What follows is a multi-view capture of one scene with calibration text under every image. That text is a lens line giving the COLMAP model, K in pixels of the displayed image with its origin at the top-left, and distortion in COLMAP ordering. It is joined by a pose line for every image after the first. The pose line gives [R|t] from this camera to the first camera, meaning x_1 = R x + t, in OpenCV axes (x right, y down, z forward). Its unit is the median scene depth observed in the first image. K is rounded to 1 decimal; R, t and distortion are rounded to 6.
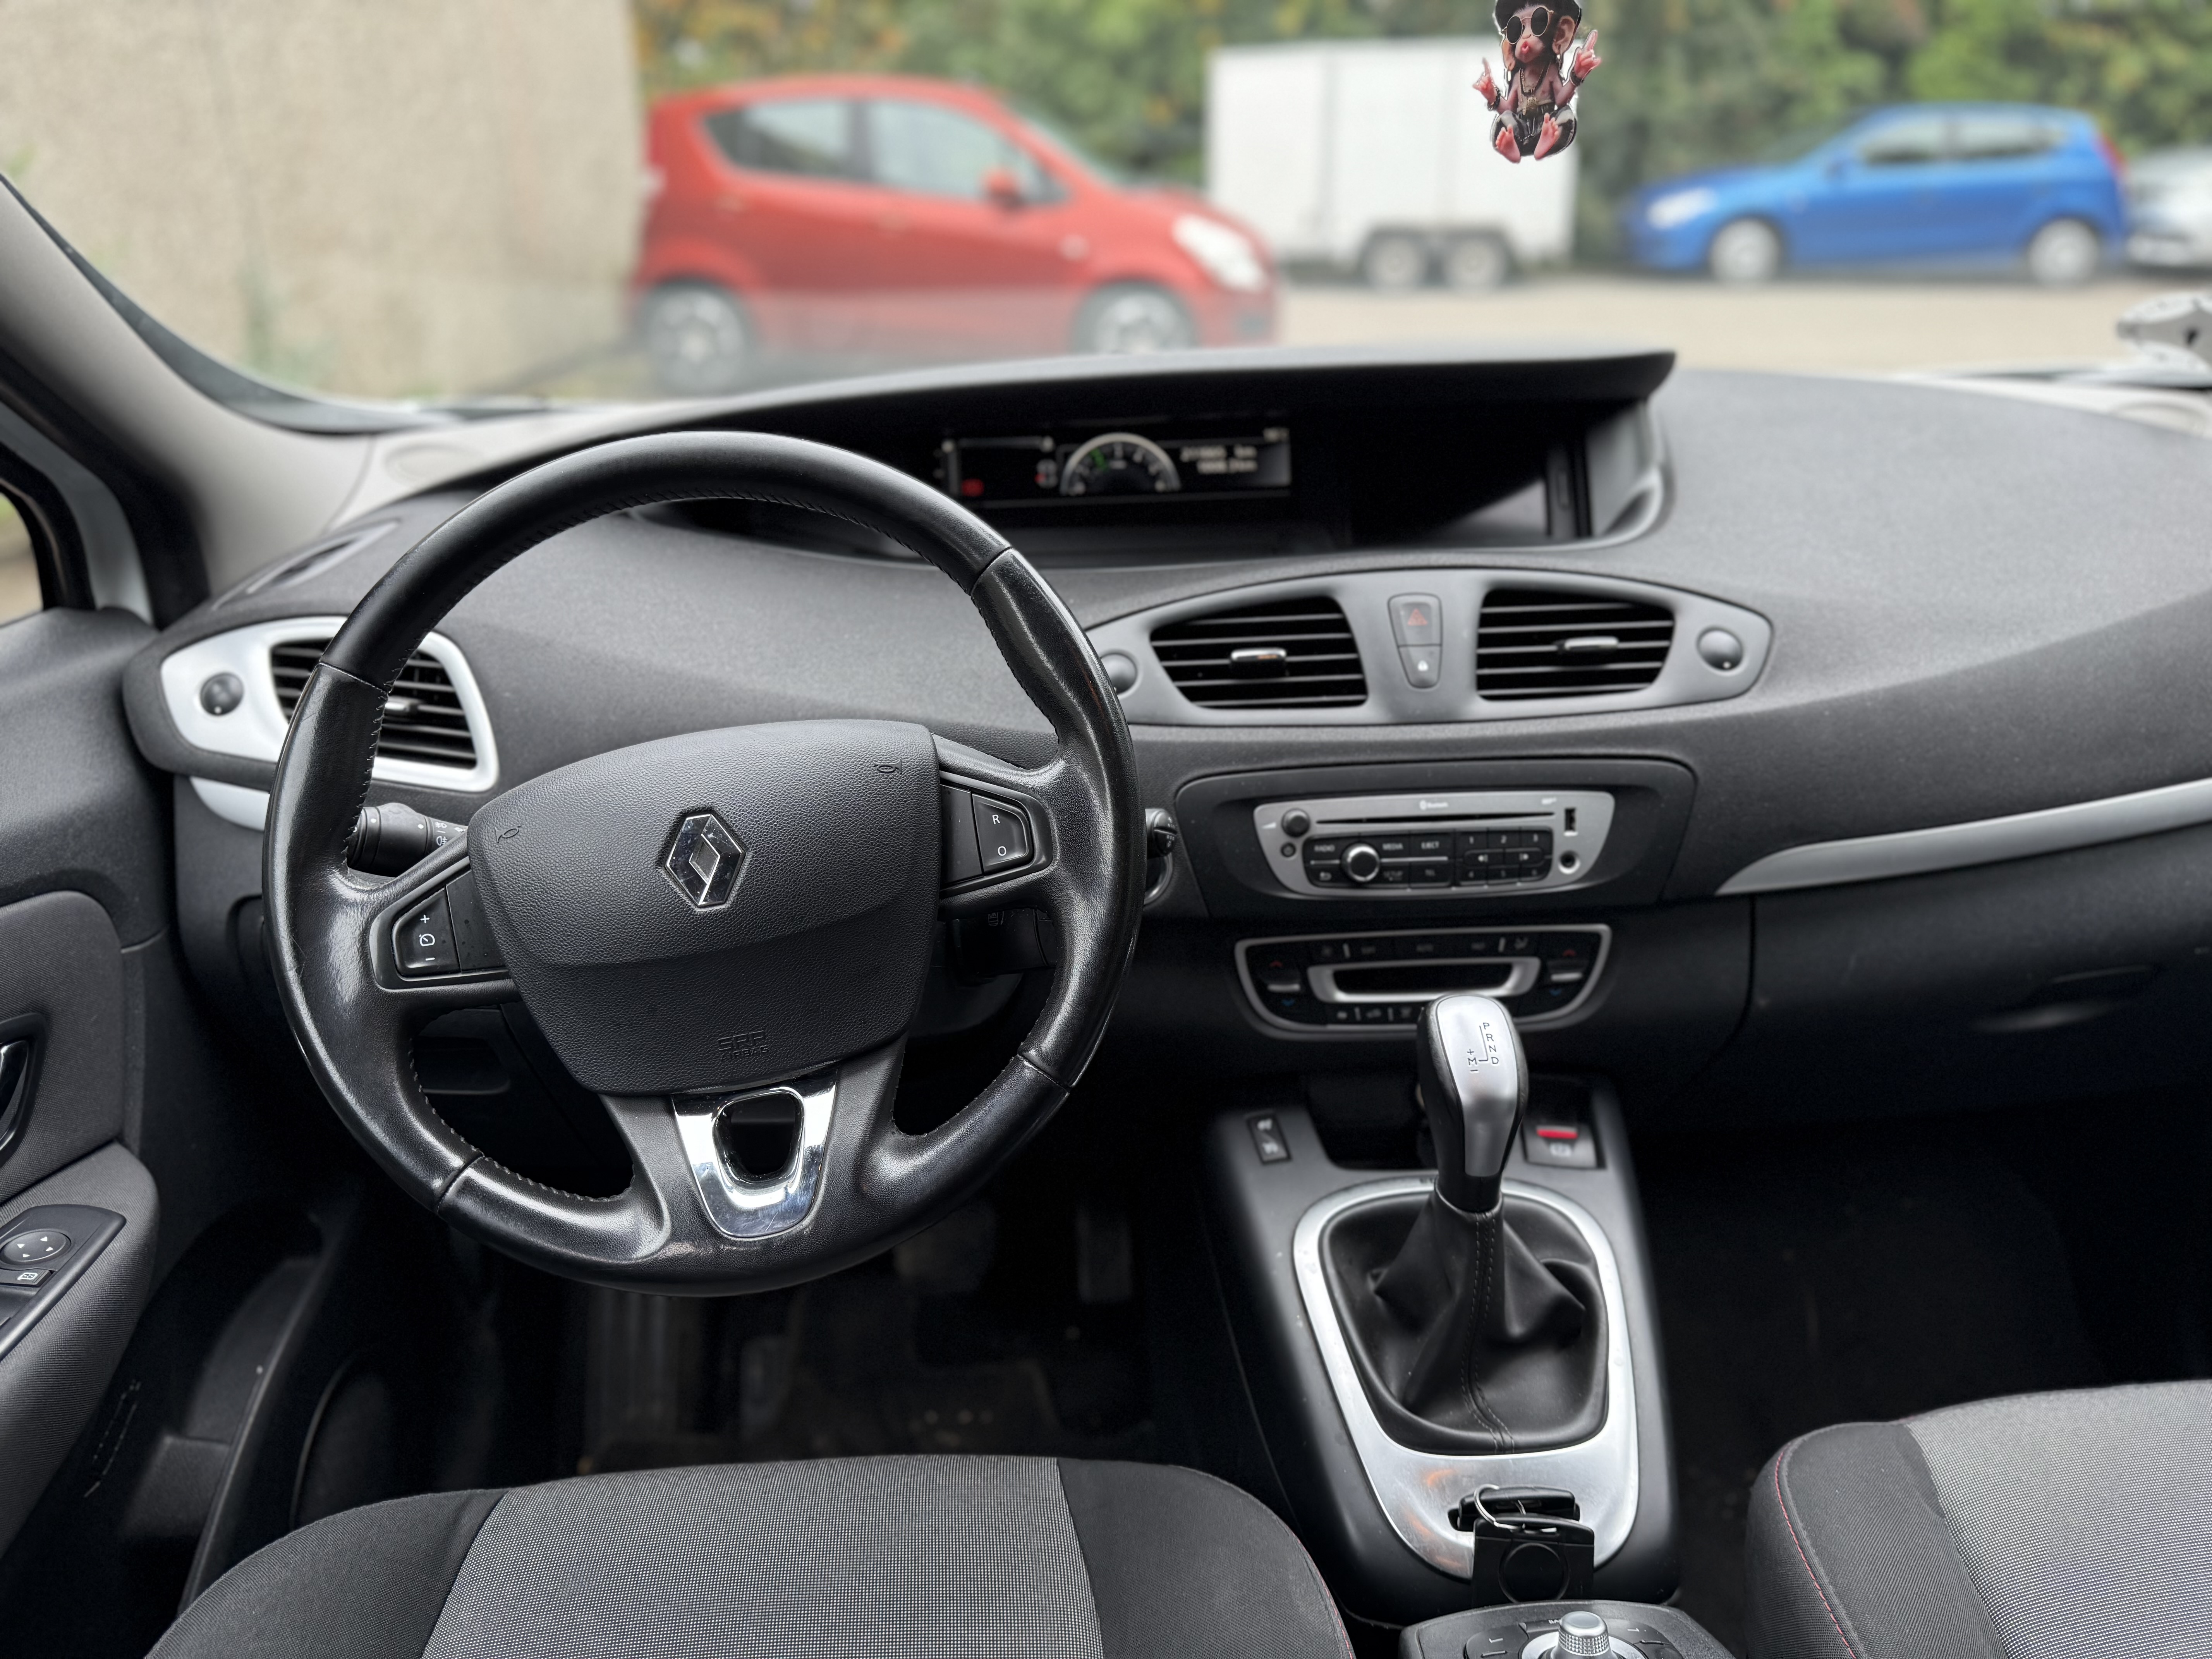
lens RADIAL K [[1562.9, 0, 1105.1], [0, 1562.9, 860.0], [0, 0, 1]] dist [0.002660, -0.012977]
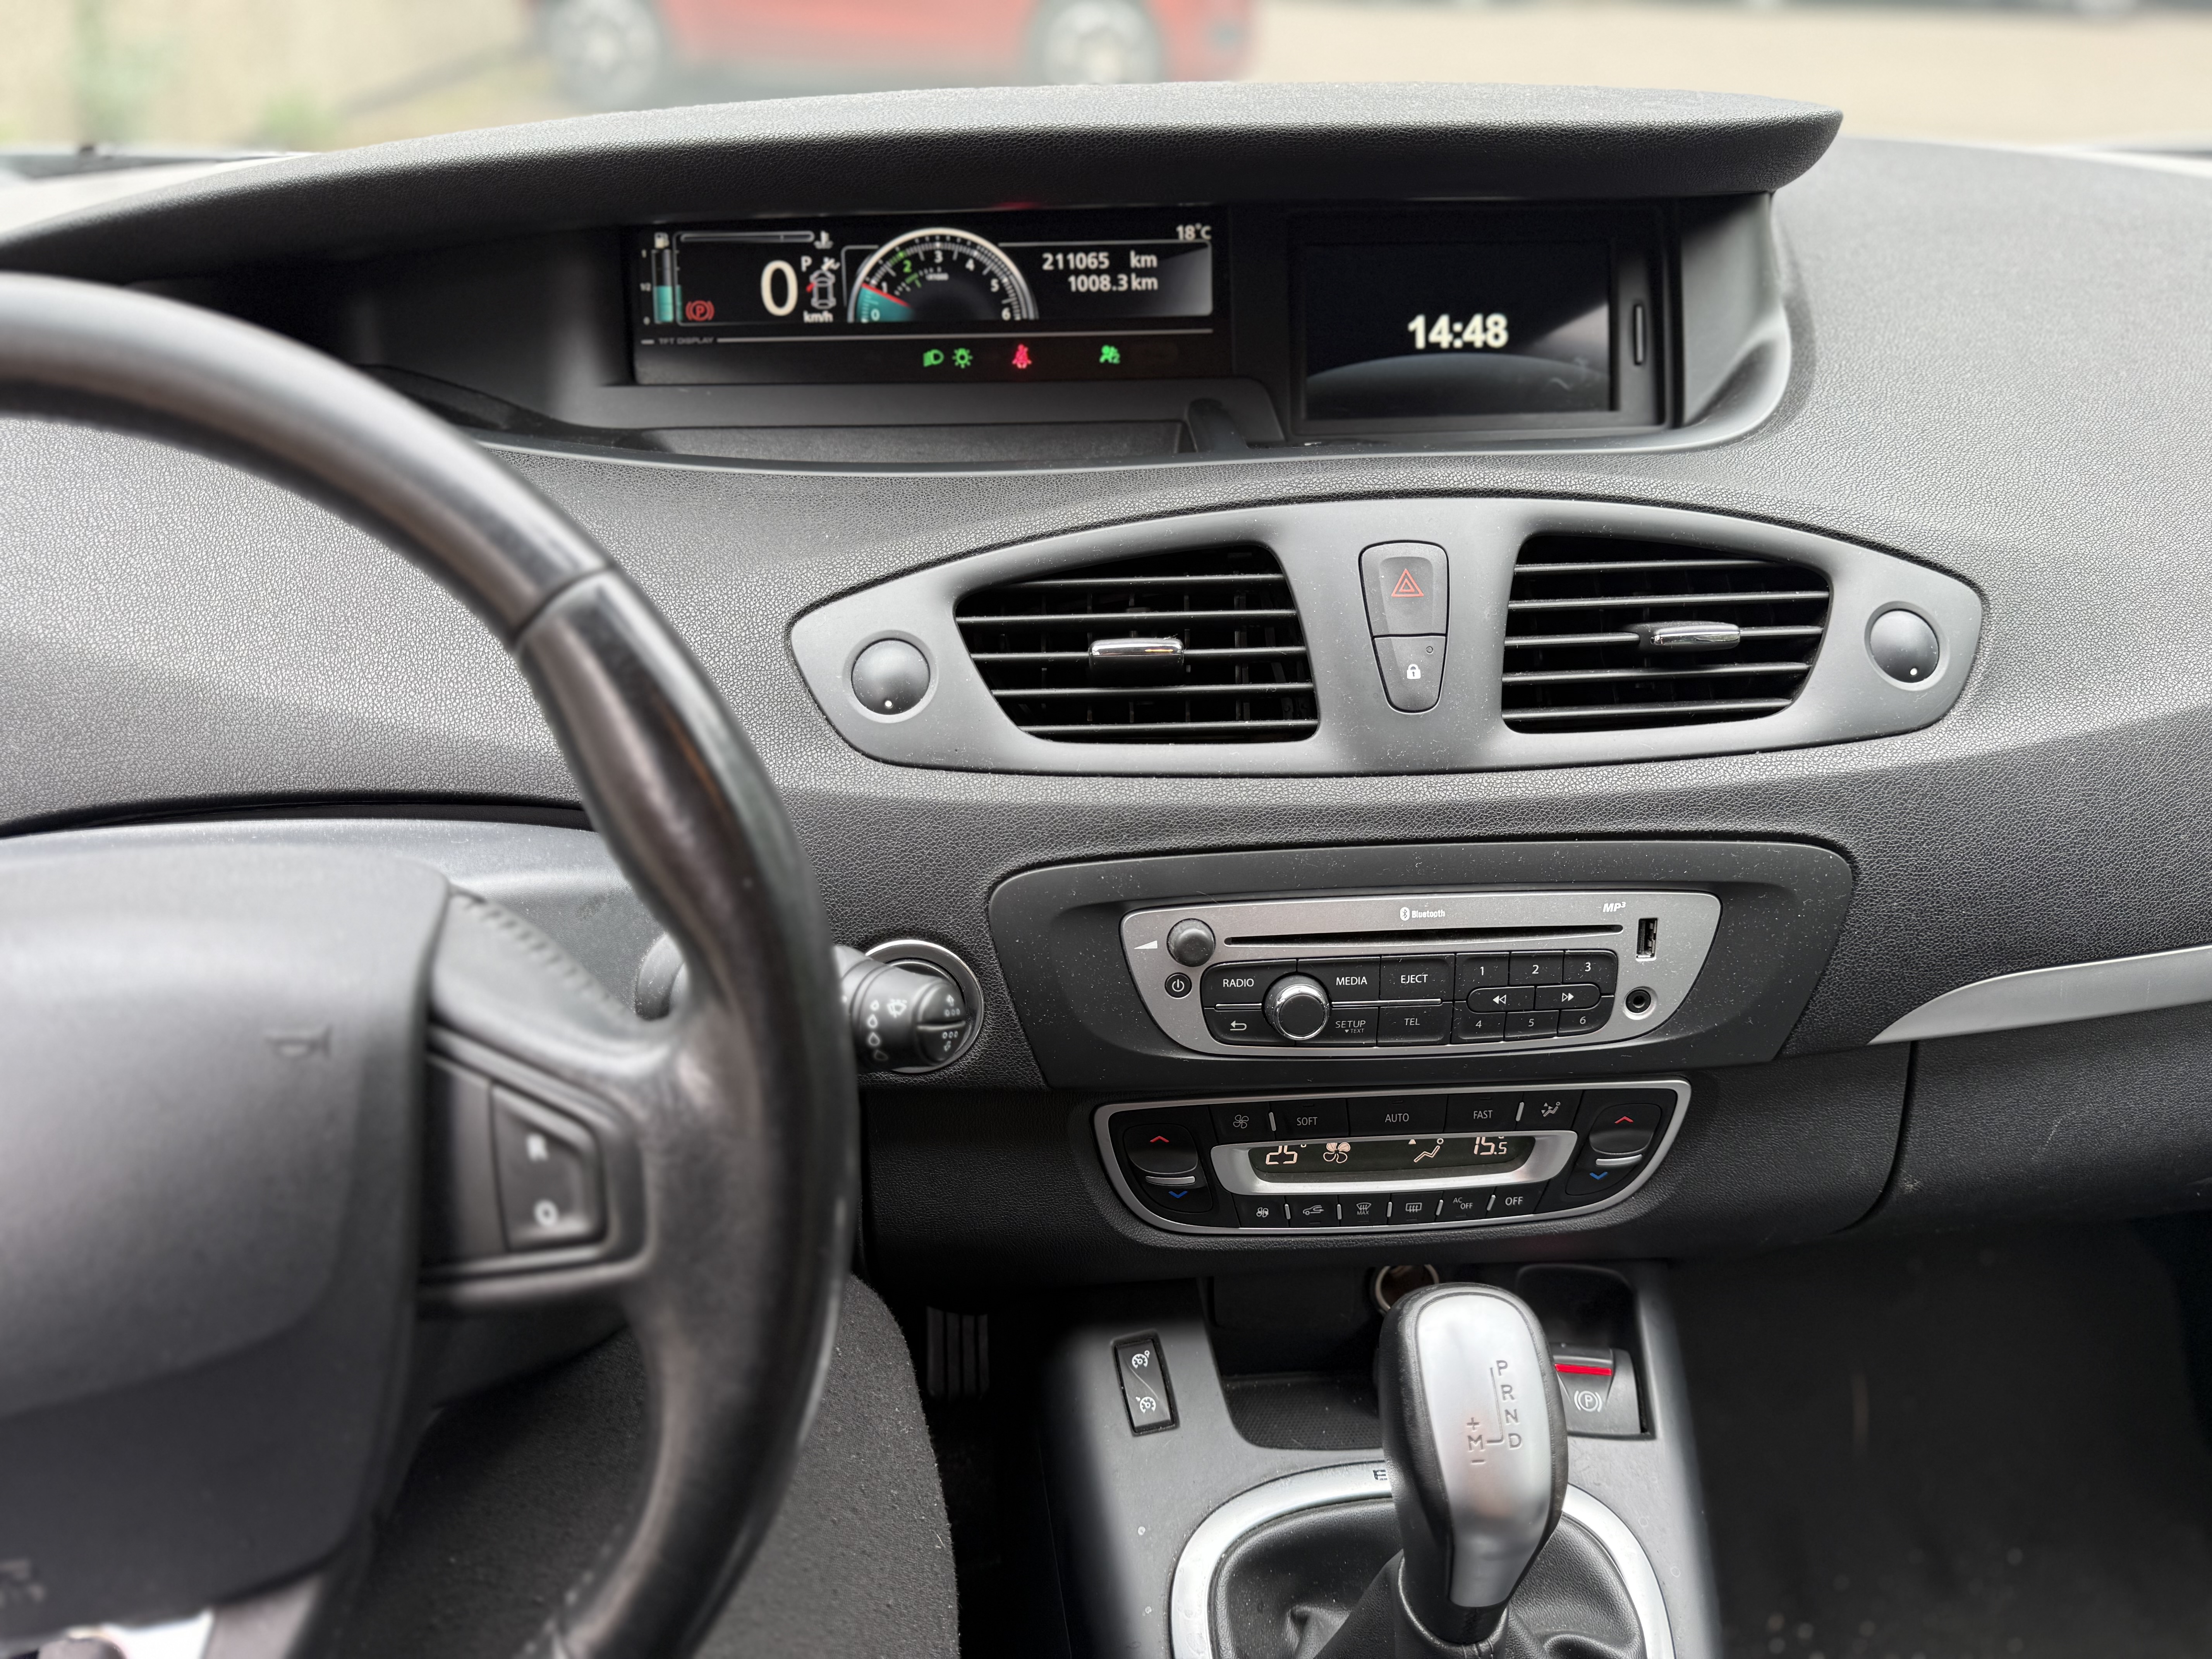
lens RADIAL K [[1562.9, 0, 1105.1], [0, 1562.9, 860.0], [0, 0, 1]] dist [0.002660, -0.012977]
pose [[0.999342, 0.008356, 0.035284, 0.066092], [-0.013481, 0.988953, 0.147616, -0.138320], [-0.033660, -0.147994, 0.988415, 0.407372]]
